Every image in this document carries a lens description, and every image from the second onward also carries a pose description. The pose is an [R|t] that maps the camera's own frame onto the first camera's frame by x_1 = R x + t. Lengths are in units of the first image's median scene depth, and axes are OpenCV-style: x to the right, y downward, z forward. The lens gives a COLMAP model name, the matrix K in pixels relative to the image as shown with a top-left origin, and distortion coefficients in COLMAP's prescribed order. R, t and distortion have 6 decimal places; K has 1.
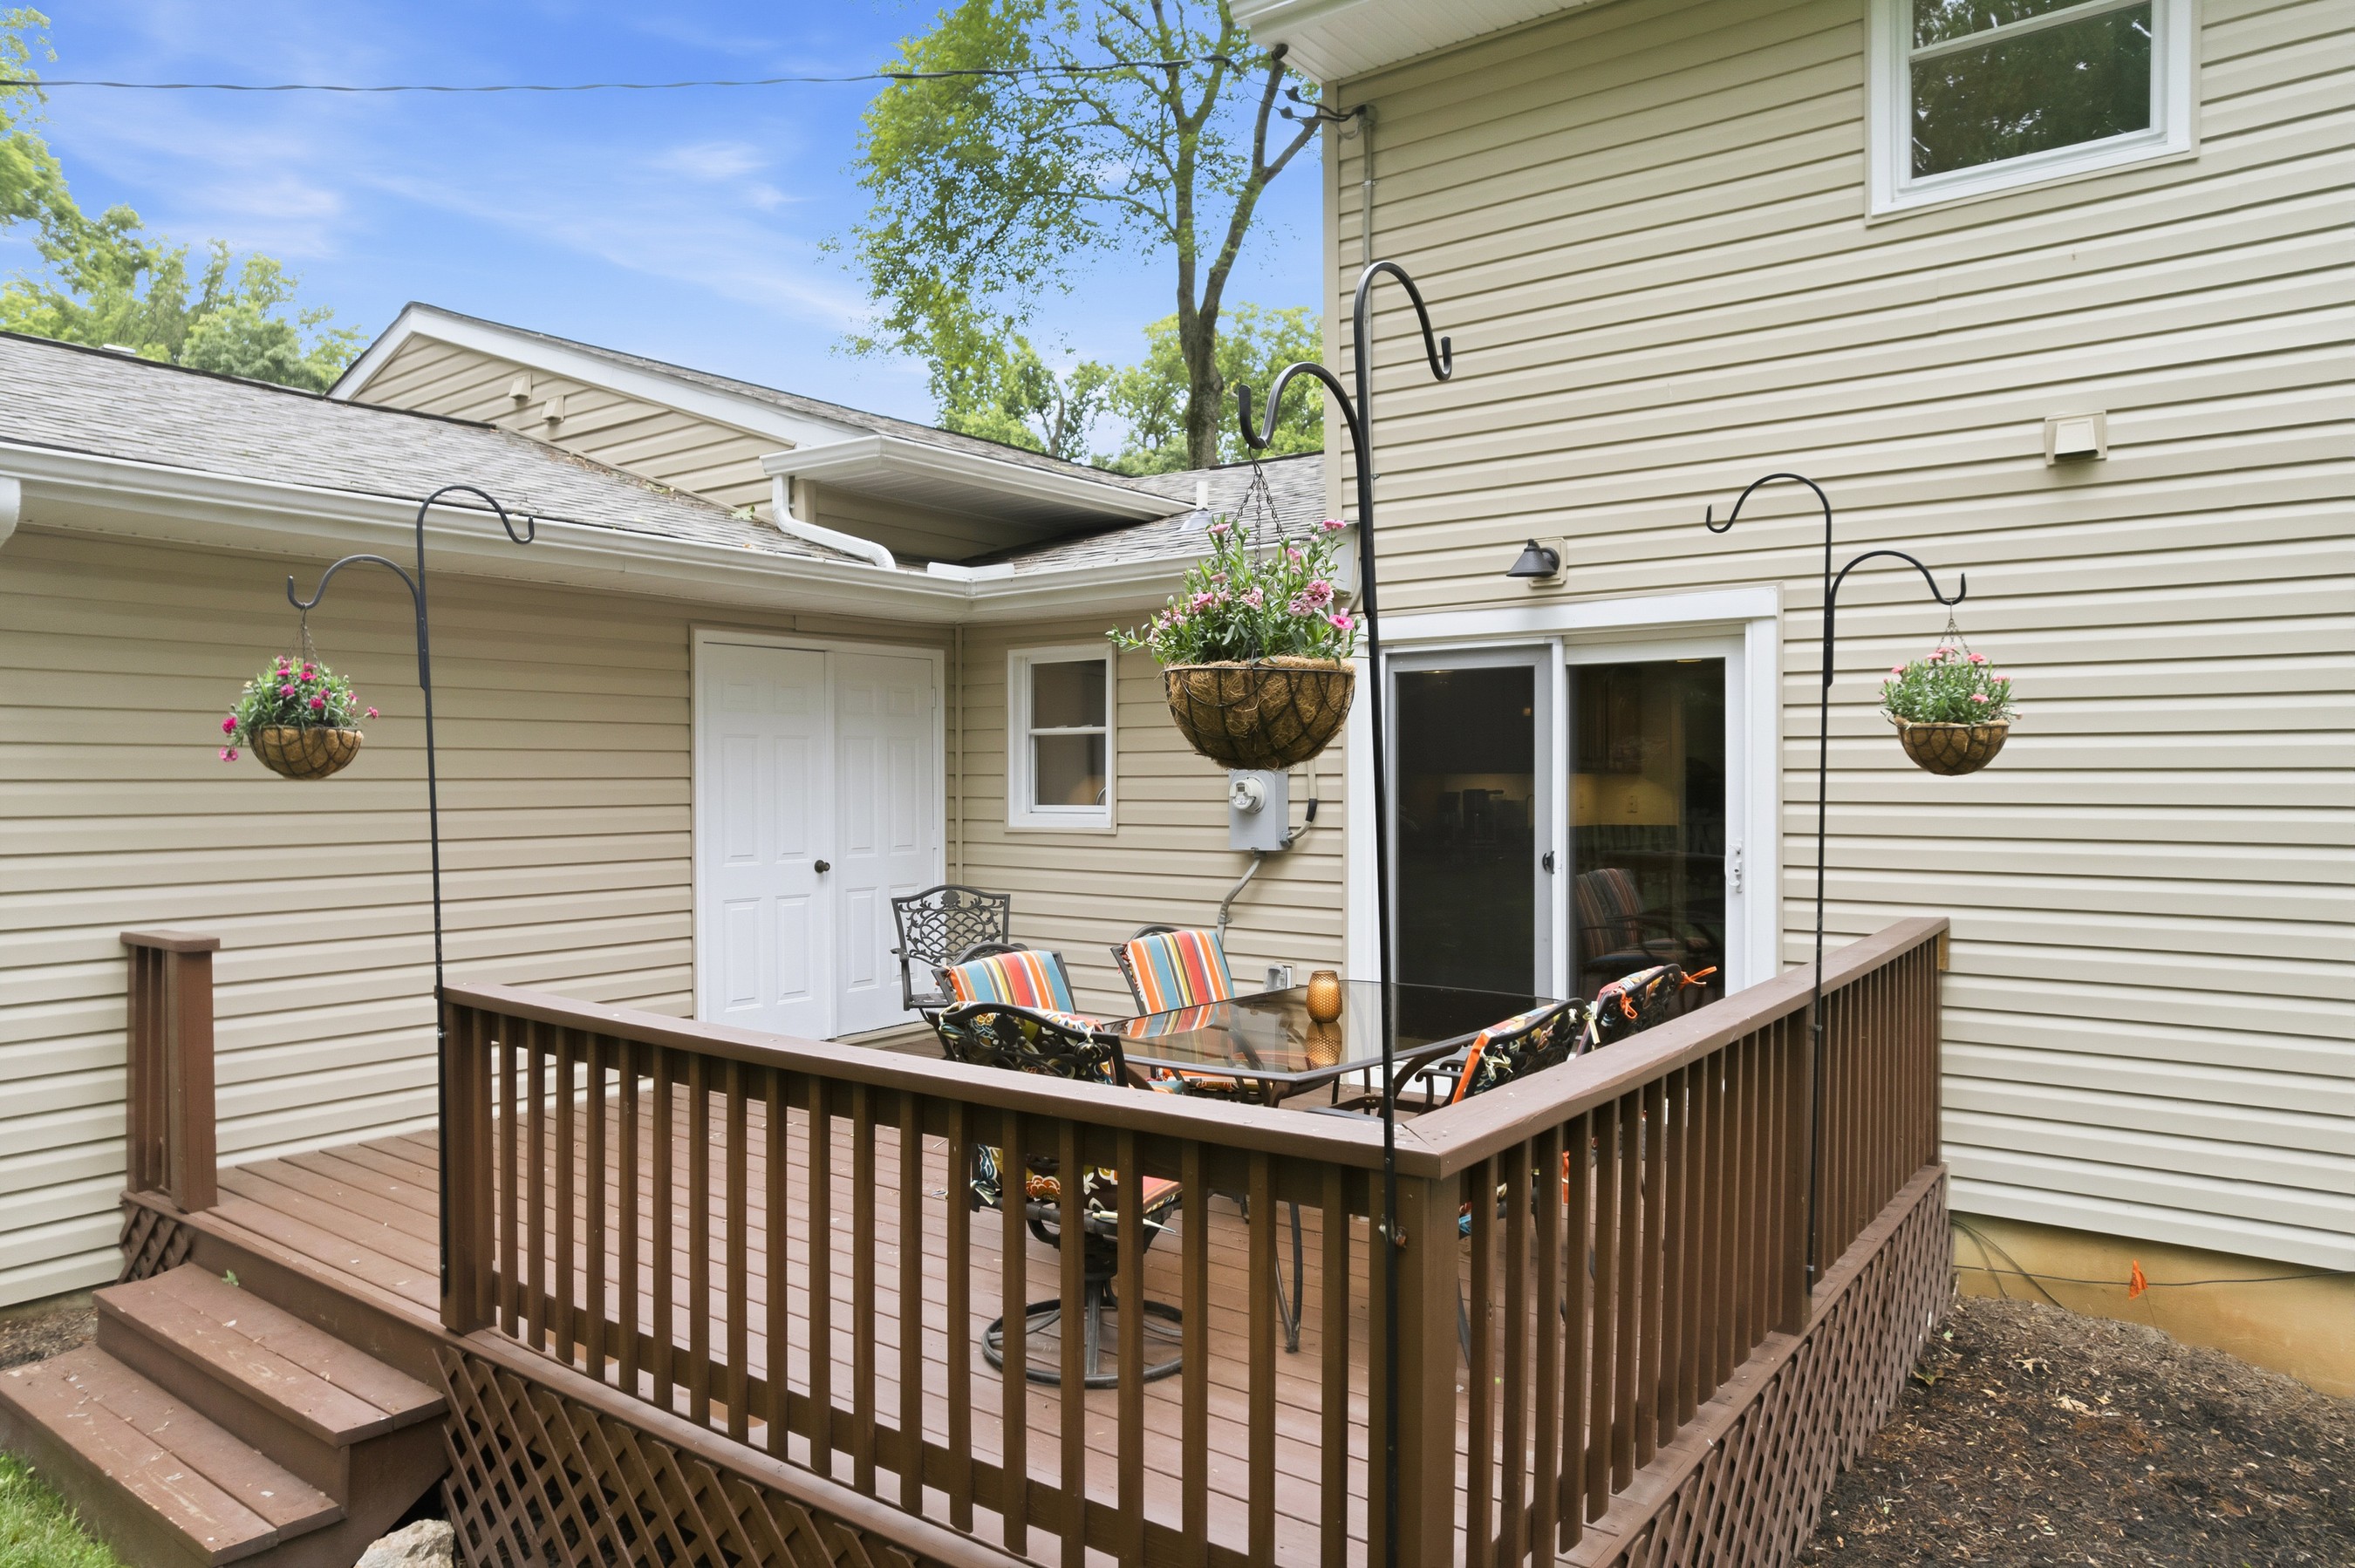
lens RADIAL K [[1496.8, 0, 1175.1], [0, 1496.8, 787.0], [0, 0, 1]] dist [-0.020685, 0.002280]
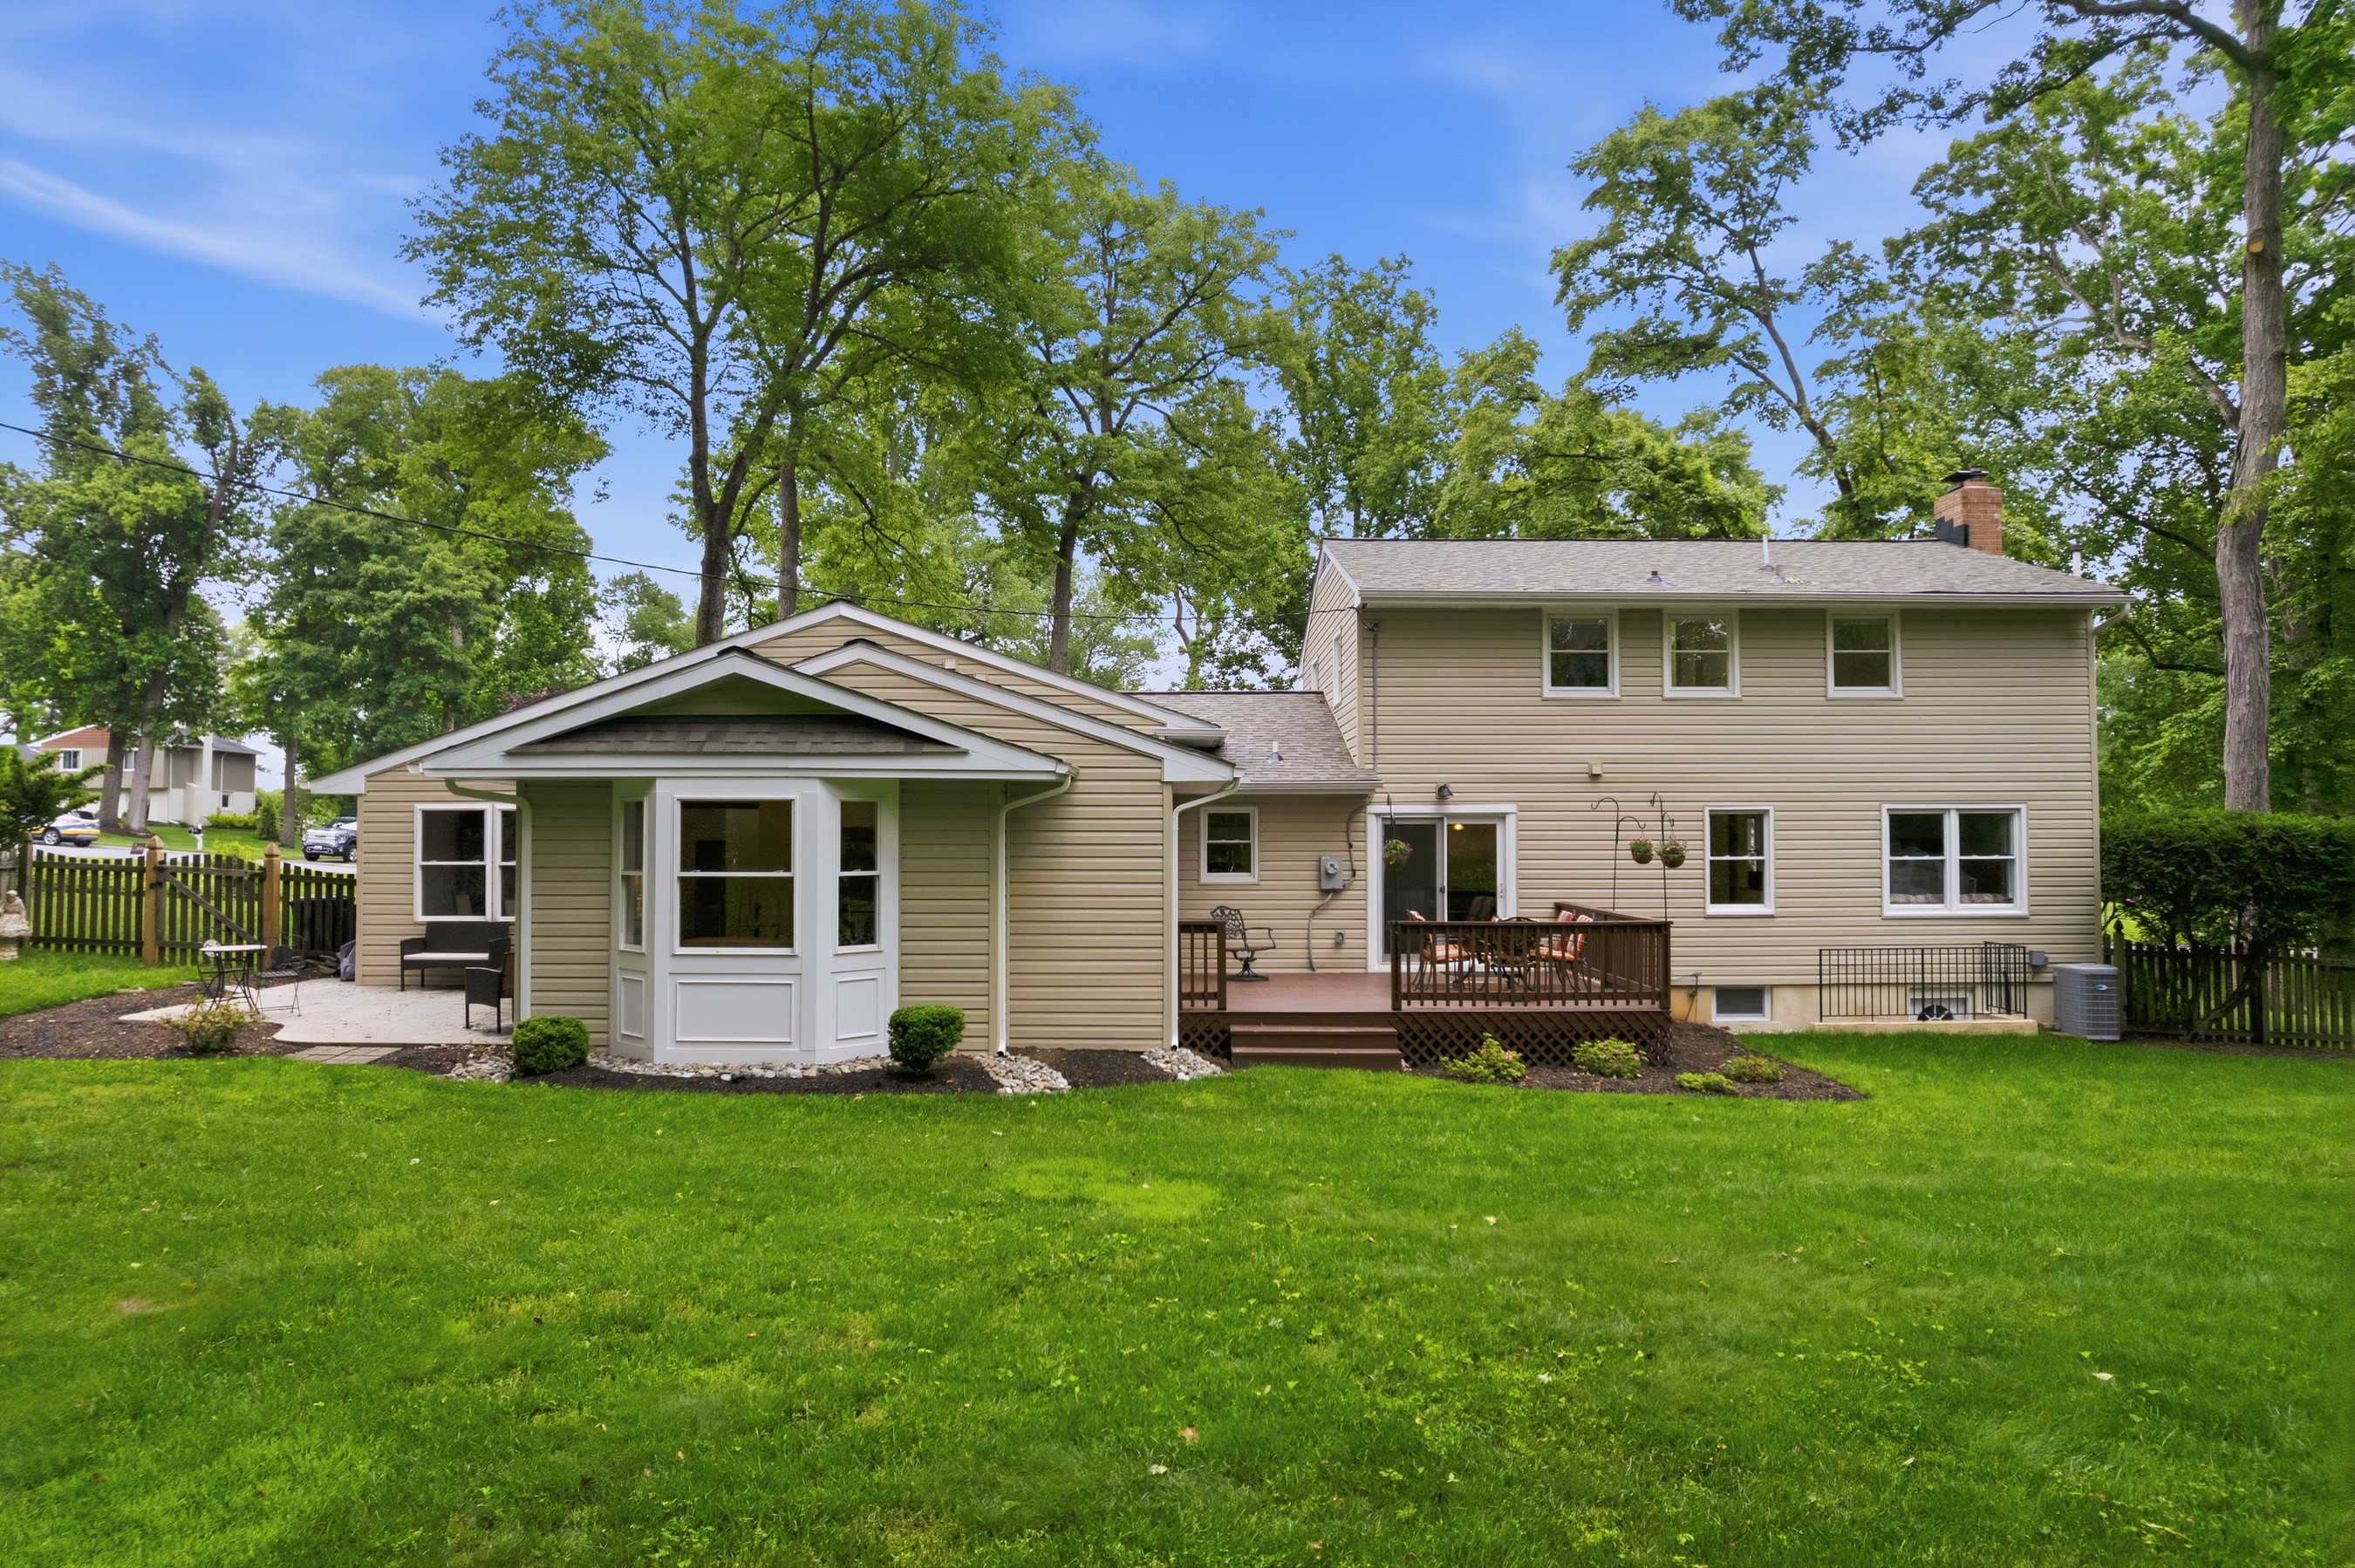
lens RADIAL K [[1496.8, 0, 1178.0], [0, 1496.8, 787.3], [0, 0, 1]] dist [-0.020685, 0.002280]
pose [[0.788787, 0.020311, 0.614331, -1.715938], [0.003396, 0.999295, -0.037399, -0.037575], [-0.614657, 0.031587, 0.788162, -0.889021]]
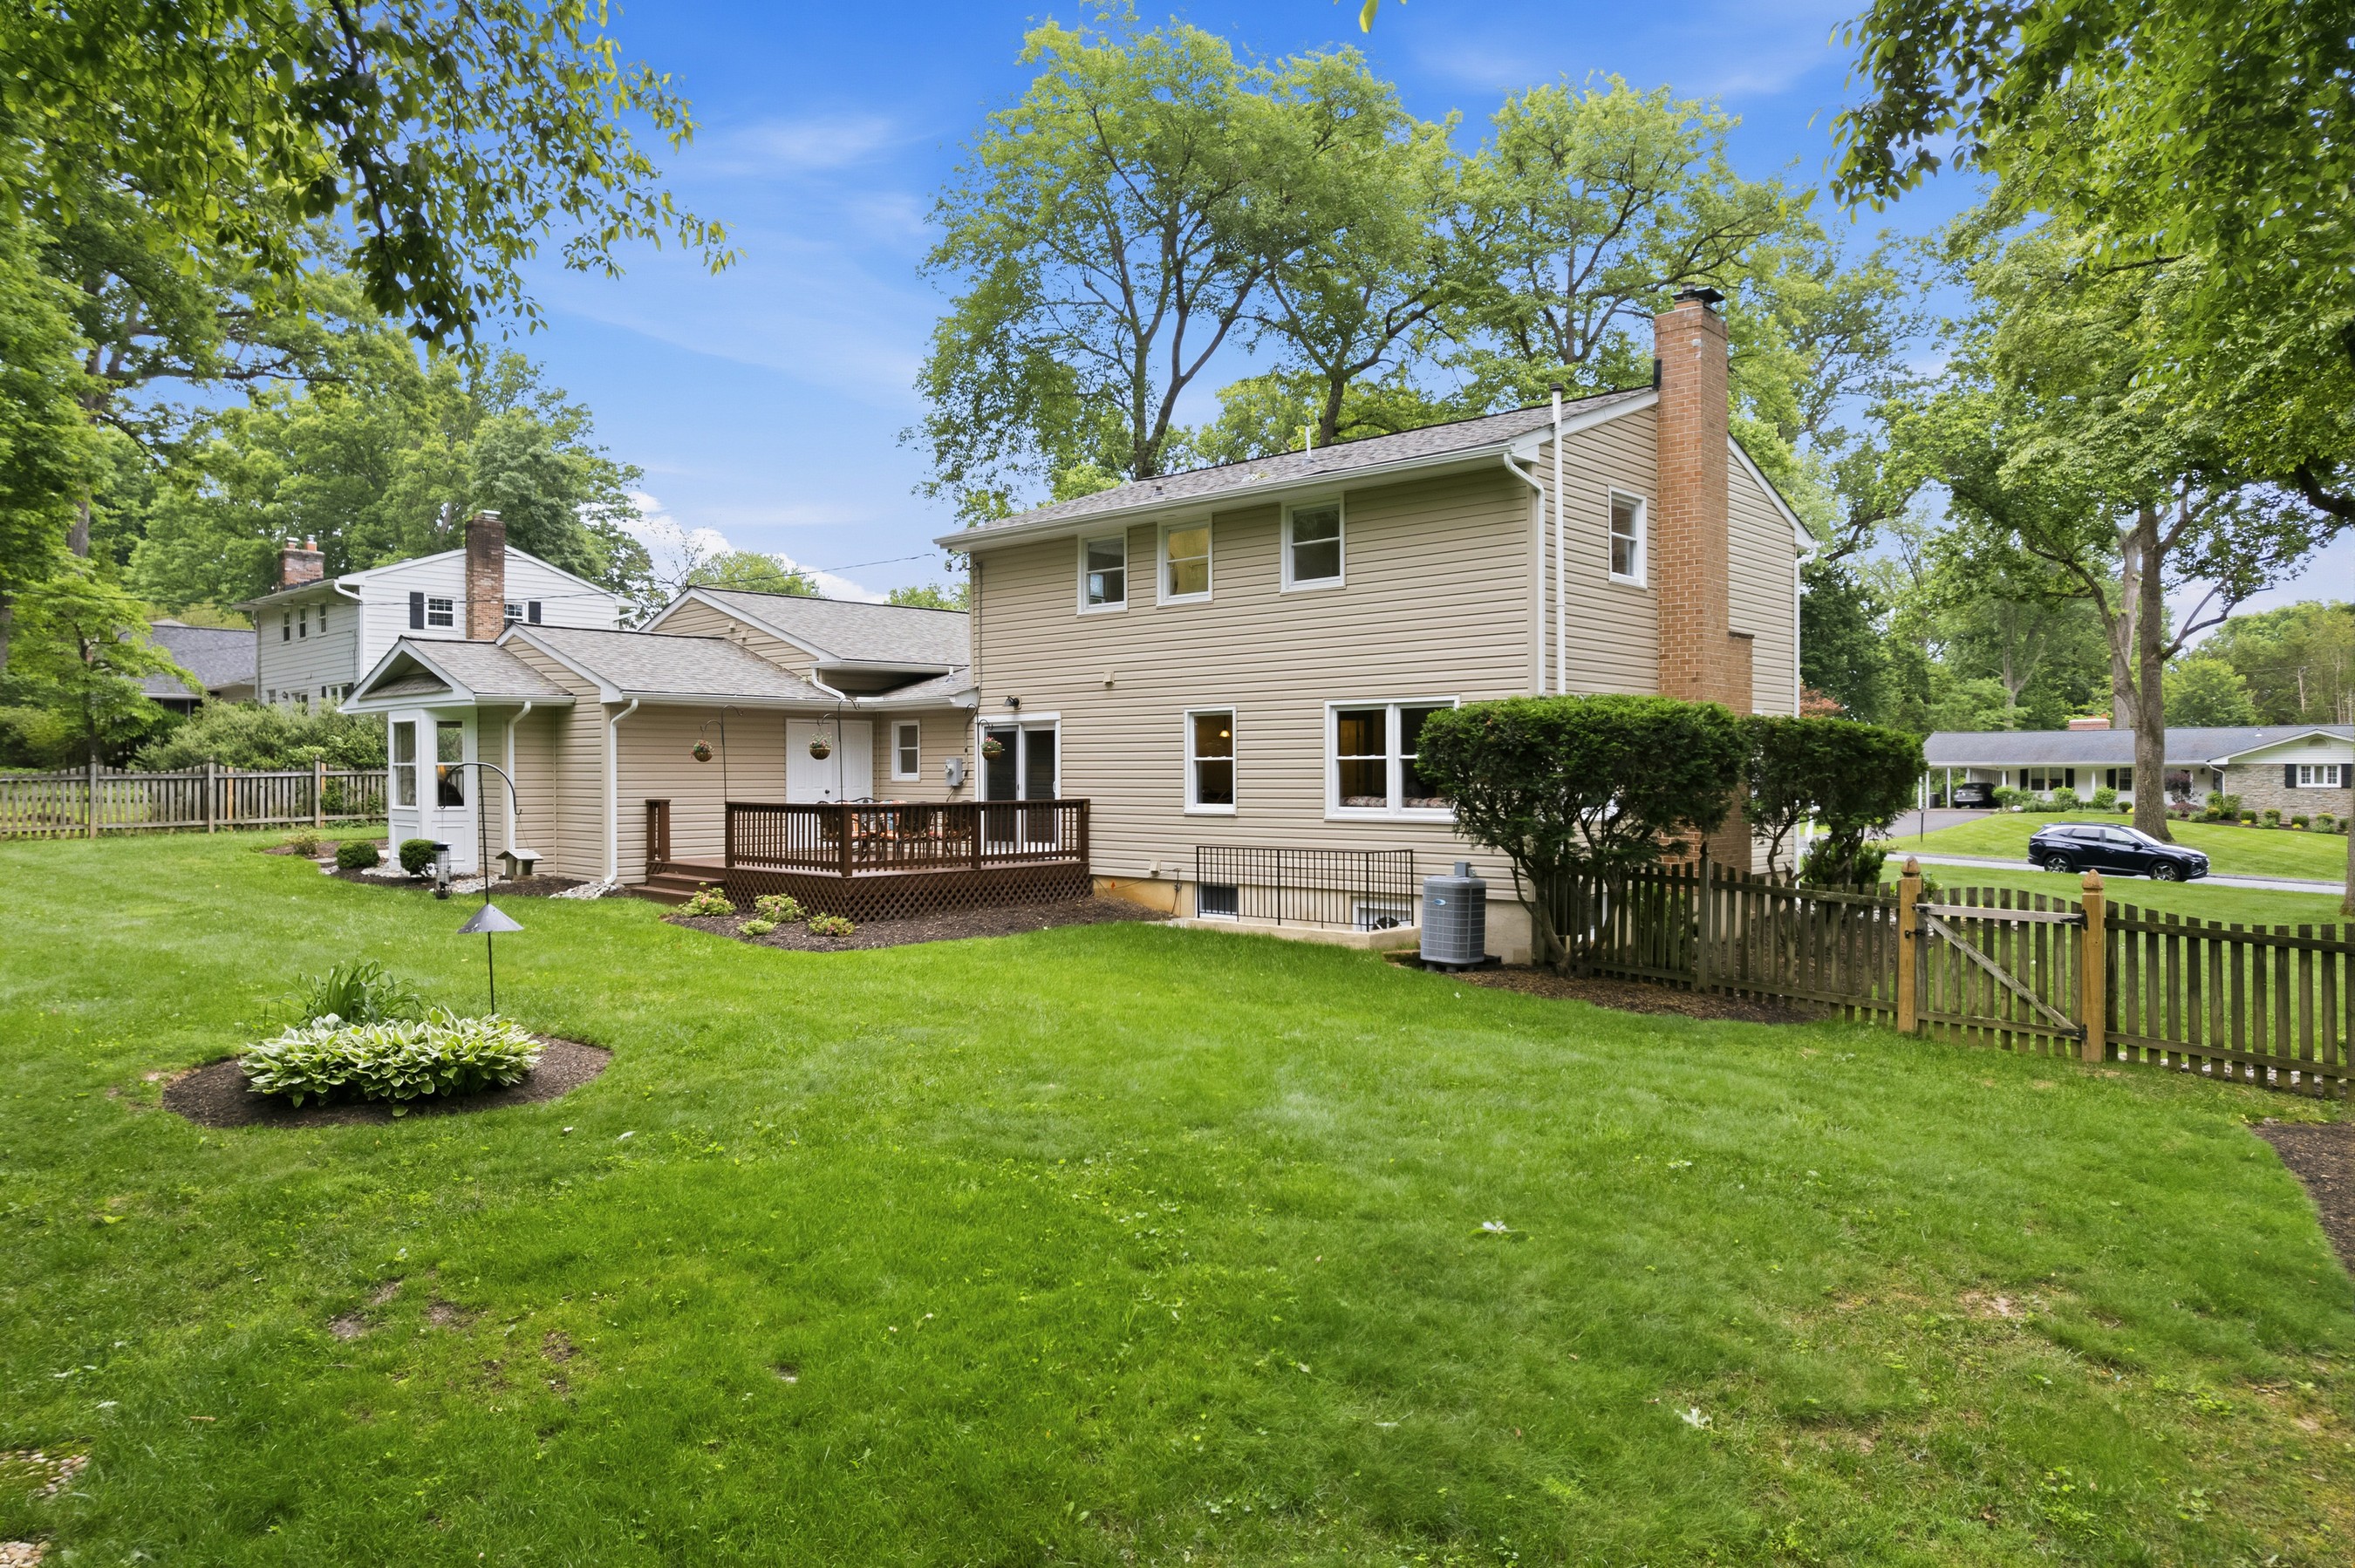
lens RADIAL K [[1496.8, 0, 1180.6], [0, 1496.8, 779.0], [0, 0, 1]] dist [-0.020685, 0.002280]
pose [[0.994527, 0.001216, -0.104474, 0.837896], [-0.001516, 0.999995, -0.002793, 0.034052], [0.104470, 0.002936, 0.994524, -2.063885]]
